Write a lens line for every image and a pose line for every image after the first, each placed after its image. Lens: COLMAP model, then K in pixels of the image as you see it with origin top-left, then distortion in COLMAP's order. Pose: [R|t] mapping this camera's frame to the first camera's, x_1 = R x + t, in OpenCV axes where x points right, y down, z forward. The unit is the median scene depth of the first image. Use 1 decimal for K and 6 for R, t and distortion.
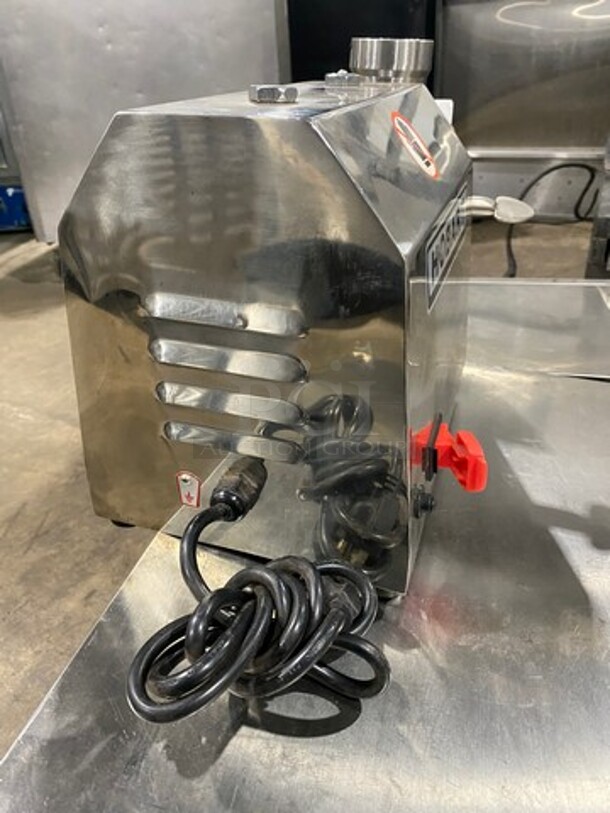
lens RADIAL K [[616.4, 0, 305.0], [0, 616.4, 406.5], [0, 0, 1]] dist [-0.008085, -0.002849]
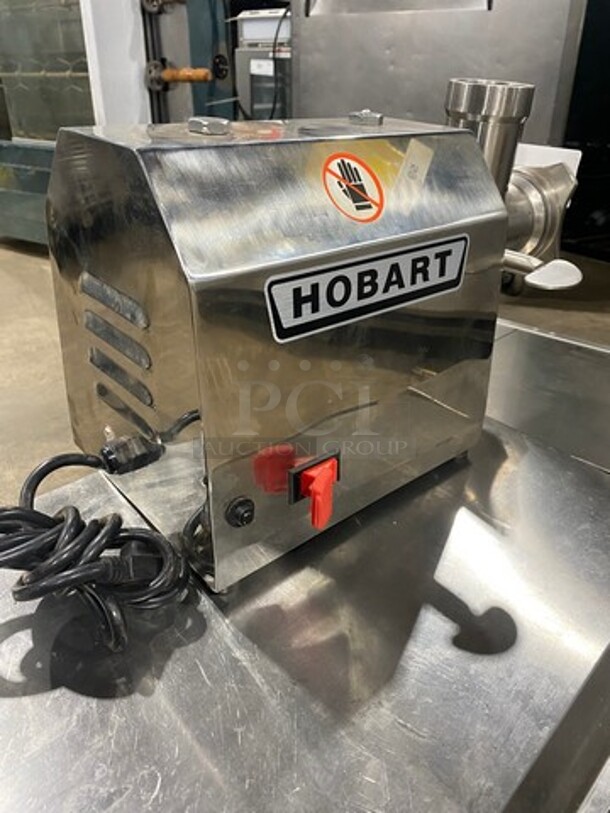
lens RADIAL K [[616.4, 0, 305.0], [0, 616.4, 406.5], [0, 0, 1]] dist [-0.008085, -0.002849]
pose [[0.863073, 0.282492, -0.418692, 0.374823], [-0.291154, 0.955636, 0.044598, -0.056802], [0.412716, 0.083412, 0.907032, 0.033270]]
